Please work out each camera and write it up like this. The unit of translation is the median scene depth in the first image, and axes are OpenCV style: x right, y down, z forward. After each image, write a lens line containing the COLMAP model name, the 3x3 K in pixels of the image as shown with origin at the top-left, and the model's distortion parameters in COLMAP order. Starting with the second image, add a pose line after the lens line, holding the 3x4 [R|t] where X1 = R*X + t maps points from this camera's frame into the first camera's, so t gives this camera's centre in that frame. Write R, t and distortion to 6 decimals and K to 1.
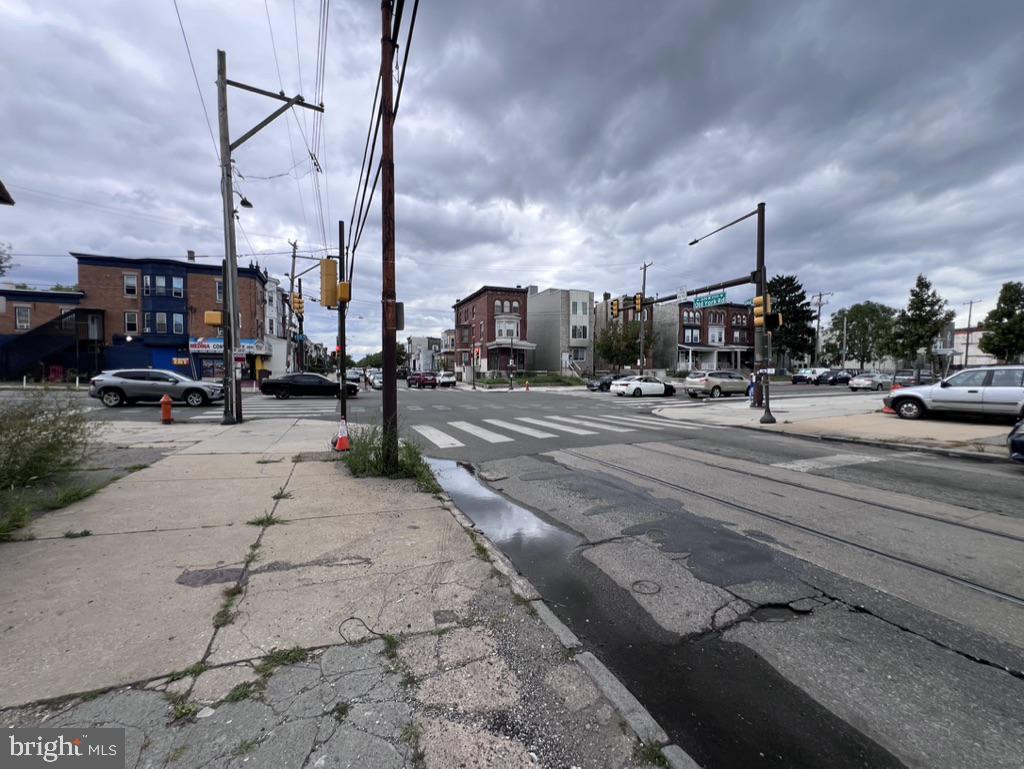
lens RADIAL K [[403.3, 0, 509.8], [0, 403.3, 389.2], [0, 0, 1]] dist [-0.001154, 0.000109]
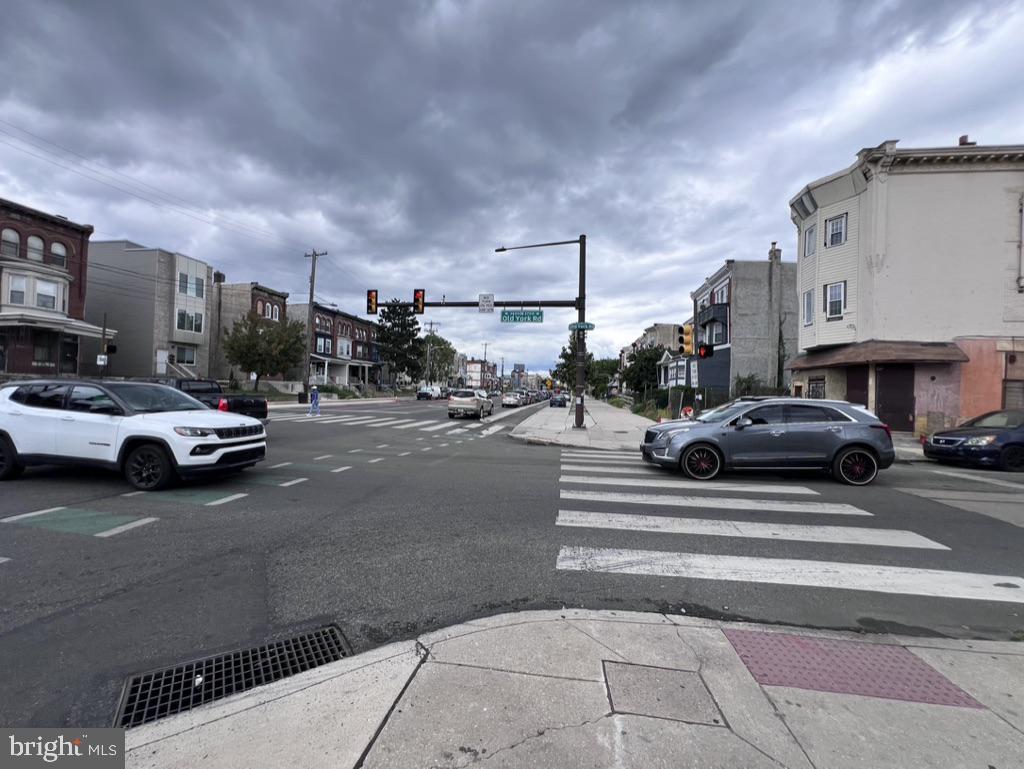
lens RADIAL K [[403.3, 0, 511.5], [0, 403.3, 385.9], [0, 0, 1]] dist [-0.001154, 0.000109]
pose [[0.507633, 0.026336, 0.861171, -0.175411], [0.006242, 0.999394, -0.034243, -0.013941], [-0.861551, 0.022758, 0.507161, 0.297551]]
